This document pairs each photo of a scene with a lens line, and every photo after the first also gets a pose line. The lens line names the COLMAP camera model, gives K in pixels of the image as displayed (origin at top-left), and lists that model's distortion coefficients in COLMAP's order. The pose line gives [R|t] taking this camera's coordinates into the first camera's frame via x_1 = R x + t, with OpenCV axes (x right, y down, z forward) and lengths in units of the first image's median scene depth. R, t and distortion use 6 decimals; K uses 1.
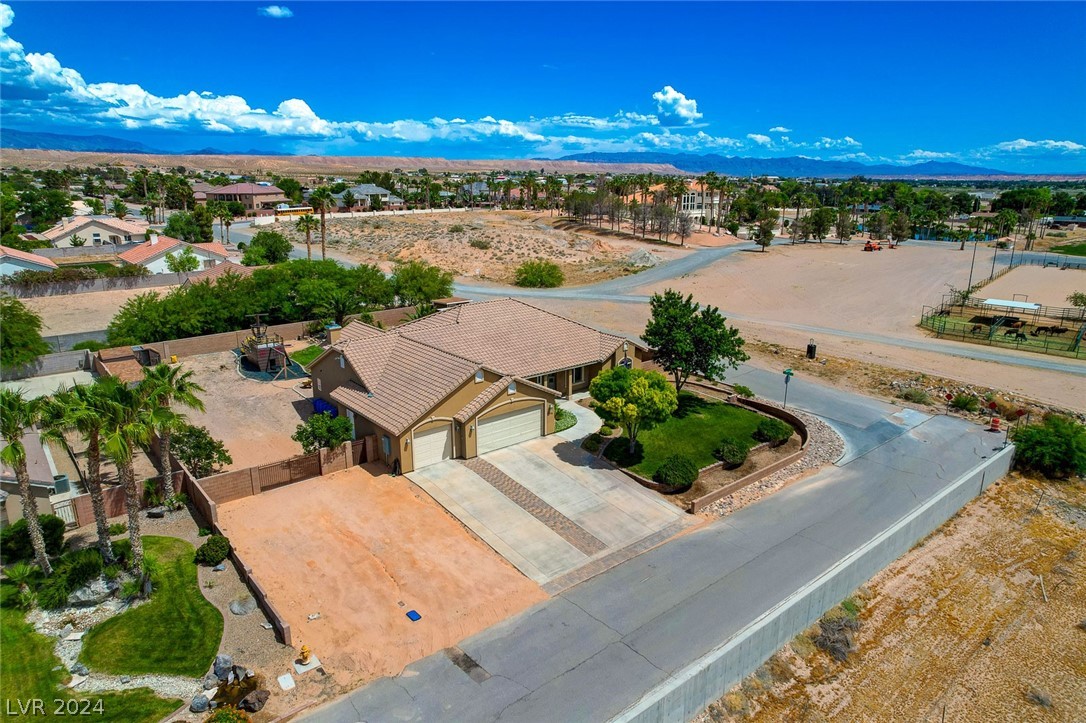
lens RADIAL K [[694.8, 0, 544.1], [0, 694.8, 369.6], [0, 0, 1]] dist [-0.064292, 0.055972]
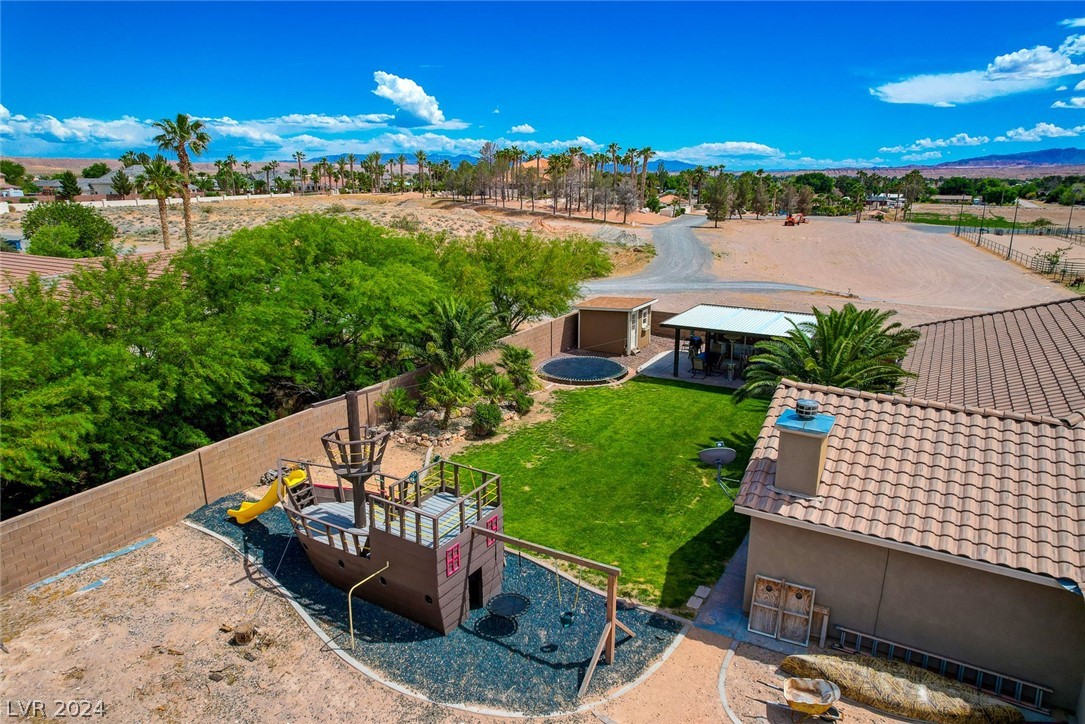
lens RADIAL K [[694.2, 0, 551.2], [0, 694.2, 360.1], [0, 0, 1]] dist [-0.064292, 0.055972]
pose [[0.939061, -0.094239, 0.330580, -0.426029], [0.098992, 0.995085, 0.002470, -0.085638], [-0.329188, 0.030406, 0.943775, 0.727082]]
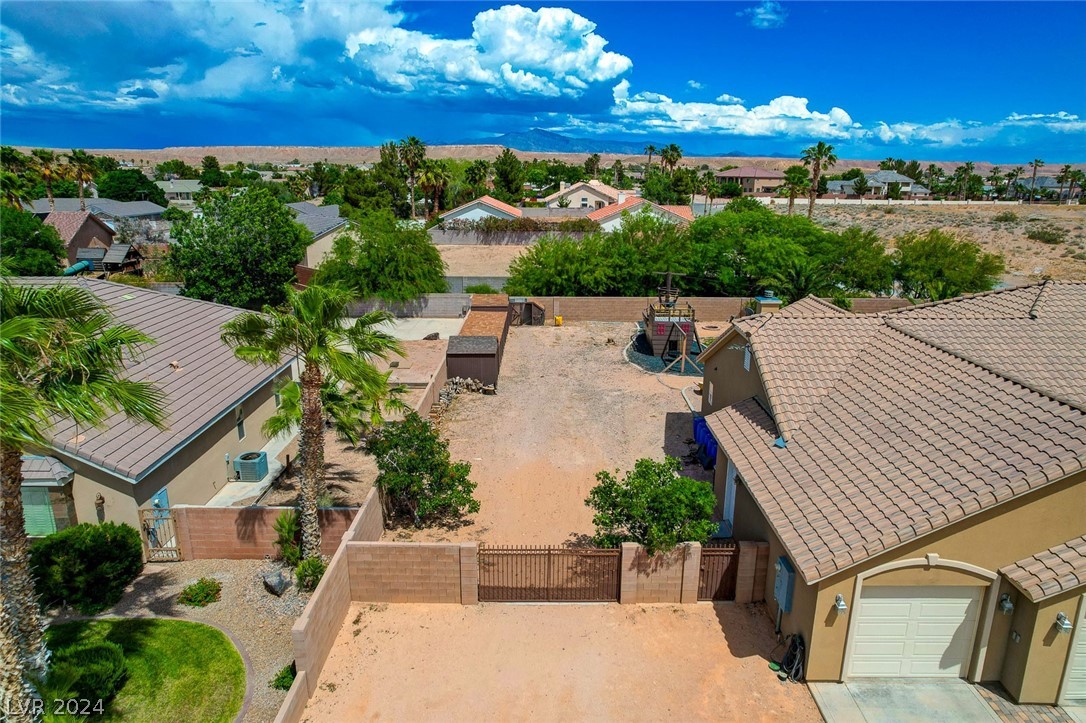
lens RADIAL K [[694.8, 0, 540.0], [0, 694.8, 358.0], [0, 0, 1]] dist [-0.064292, 0.055972]
pose [[0.763143, 0.168344, -0.623918, -0.072131], [-0.180719, 0.982547, 0.044062, -0.004248], [0.620446, 0.079128, 0.780247, 0.383665]]
